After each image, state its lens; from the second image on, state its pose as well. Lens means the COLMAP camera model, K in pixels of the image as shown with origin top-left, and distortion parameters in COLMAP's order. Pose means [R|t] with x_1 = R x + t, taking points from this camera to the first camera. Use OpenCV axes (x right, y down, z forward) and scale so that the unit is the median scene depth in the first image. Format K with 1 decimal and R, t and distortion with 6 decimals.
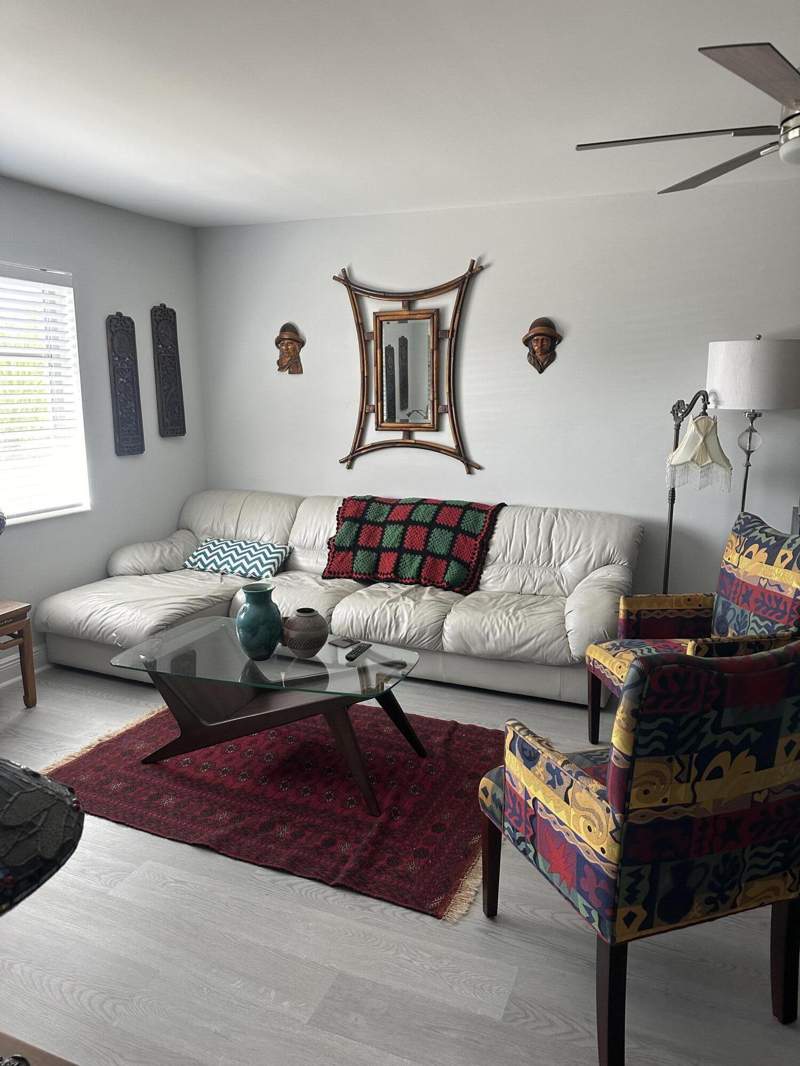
lens RADIAL K [[737.9, 0, 400.0], [0, 737.9, 533.0], [0, 0, 1]] dist [0.173888, -0.270955]
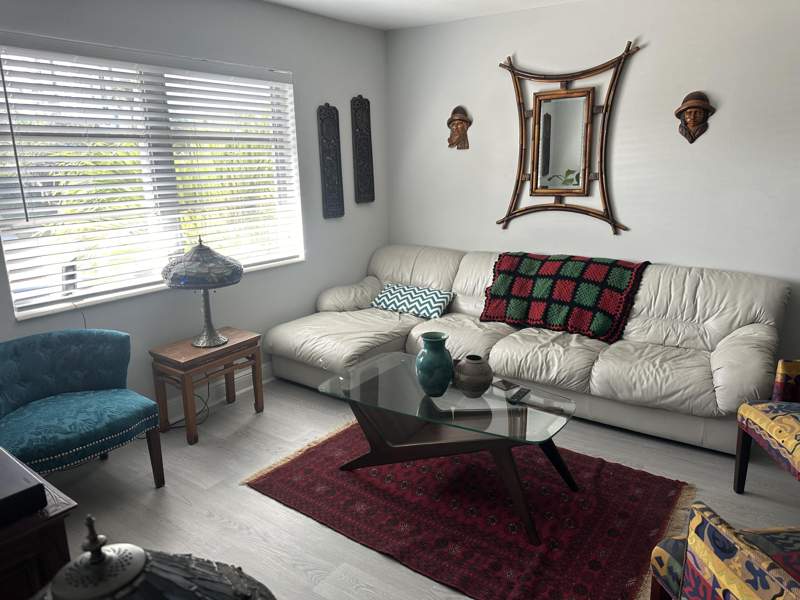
lens RADIAL K [[553.8, 0, 408.7], [0, 553.8, 298.8], [0, 0, 1]] dist [0.173888, -0.270955]
pose [[0.978954, 0.036485, -0.200795, -0.041277], [-0.025522, 0.998052, 0.056922, -0.025075], [0.202480, -0.050599, 0.977978, 0.098454]]
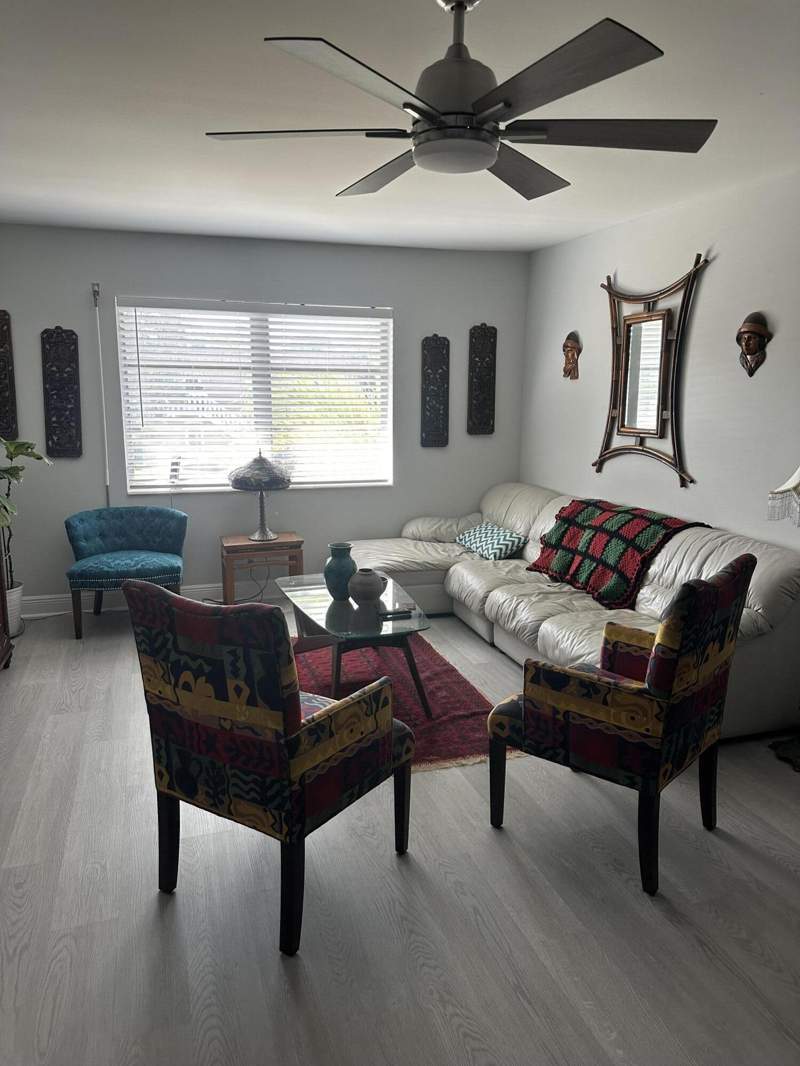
lens RADIAL K [[737.9, 0, 400.0], [0, 737.9, 533.0], [0, 0, 1]] dist [0.173888, -0.270955]
pose [[0.665032, 0.146770, -0.732250, 0.592643], [-0.149716, 0.986795, 0.061817, -0.032076], [0.731654, 0.068520, 0.678224, 0.136190]]
